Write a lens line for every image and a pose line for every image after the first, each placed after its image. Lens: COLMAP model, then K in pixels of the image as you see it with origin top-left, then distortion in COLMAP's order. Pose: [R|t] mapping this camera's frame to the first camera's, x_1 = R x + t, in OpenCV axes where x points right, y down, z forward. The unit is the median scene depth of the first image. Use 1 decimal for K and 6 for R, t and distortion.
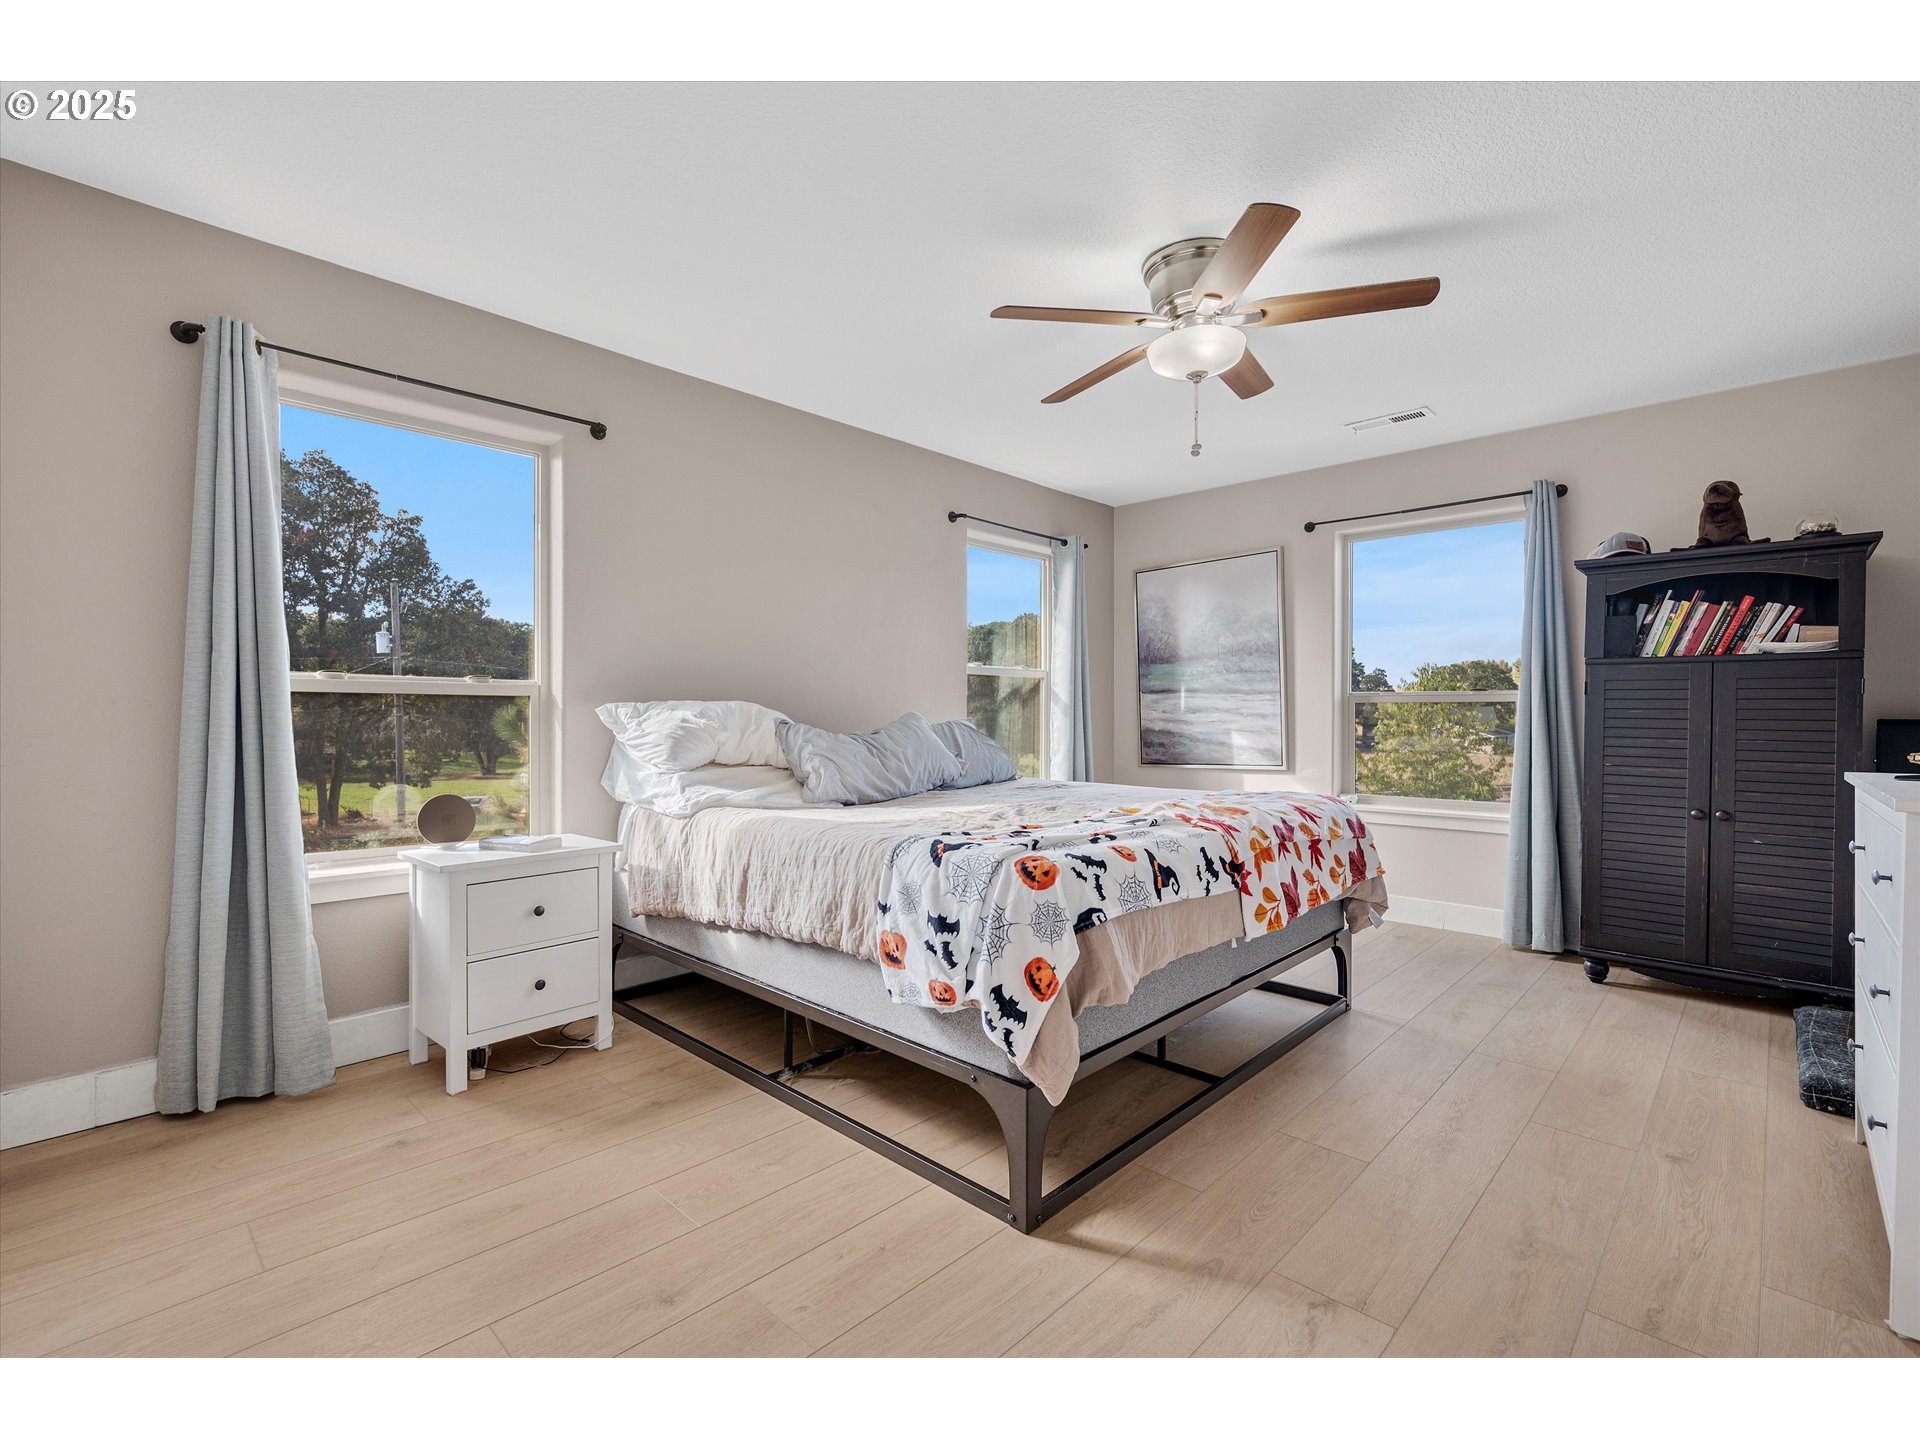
lens RADIAL K [[851.9, 0, 960.0], [0, 851.9, 720.0], [0, 0, 1]] dist [-0.002711, 0.000253]
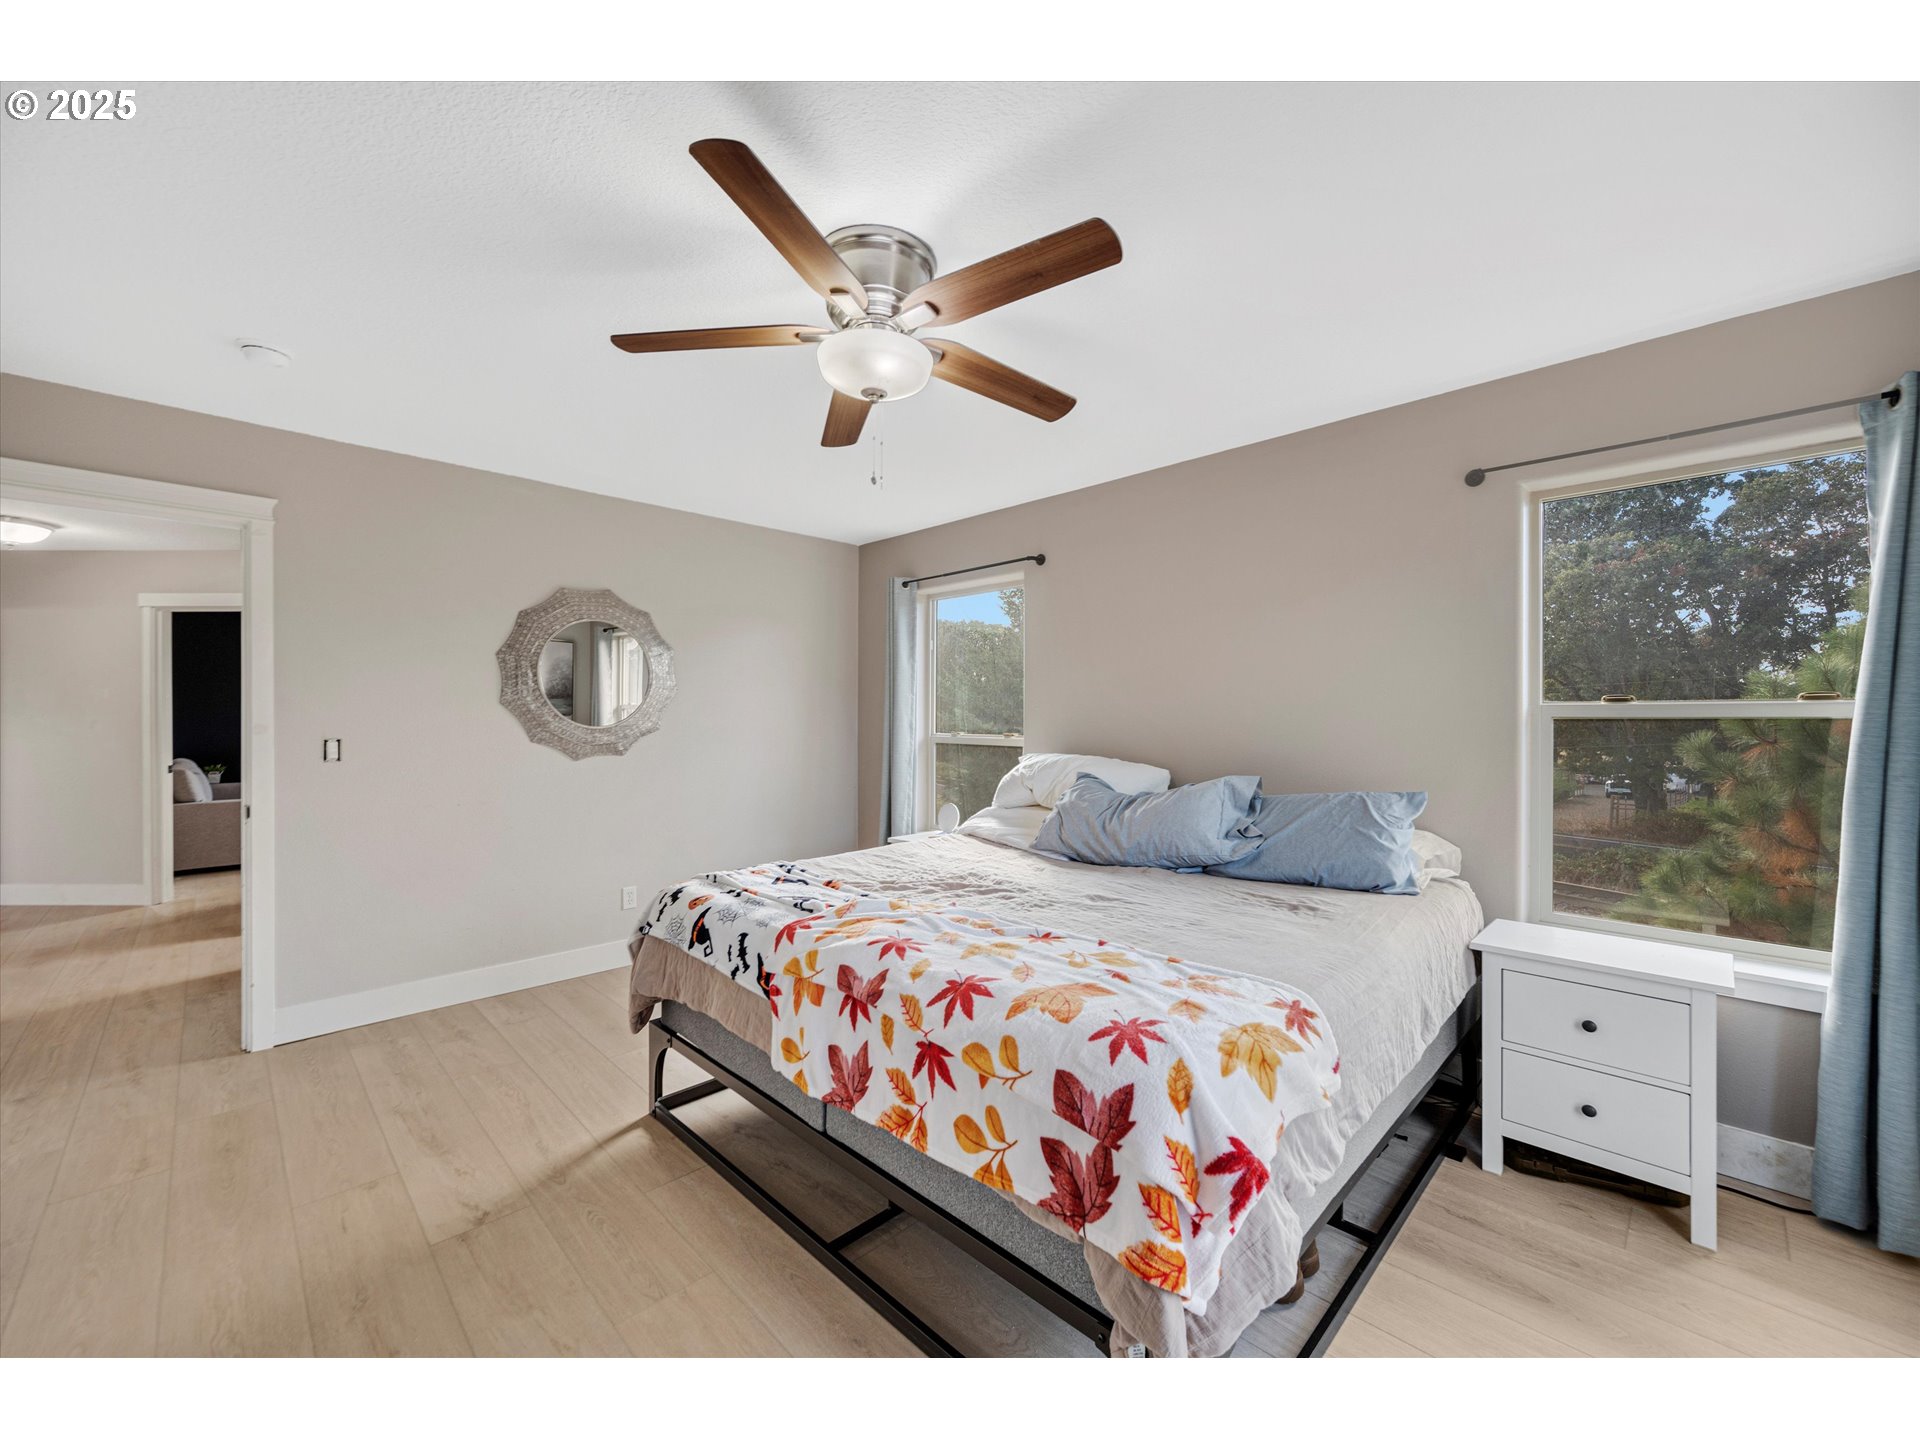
lens RADIAL K [[756.2, 0, 960.0], [0, 756.2, 720.0], [0, 0, 1]] dist [0.000796, 0.000079]
pose [[-0.018640, -0.002741, -0.999823, 1.187819], [-0.009082, 0.999955, -0.002572, -0.101735], [0.999785, 0.009033, -0.018664, 1.287118]]
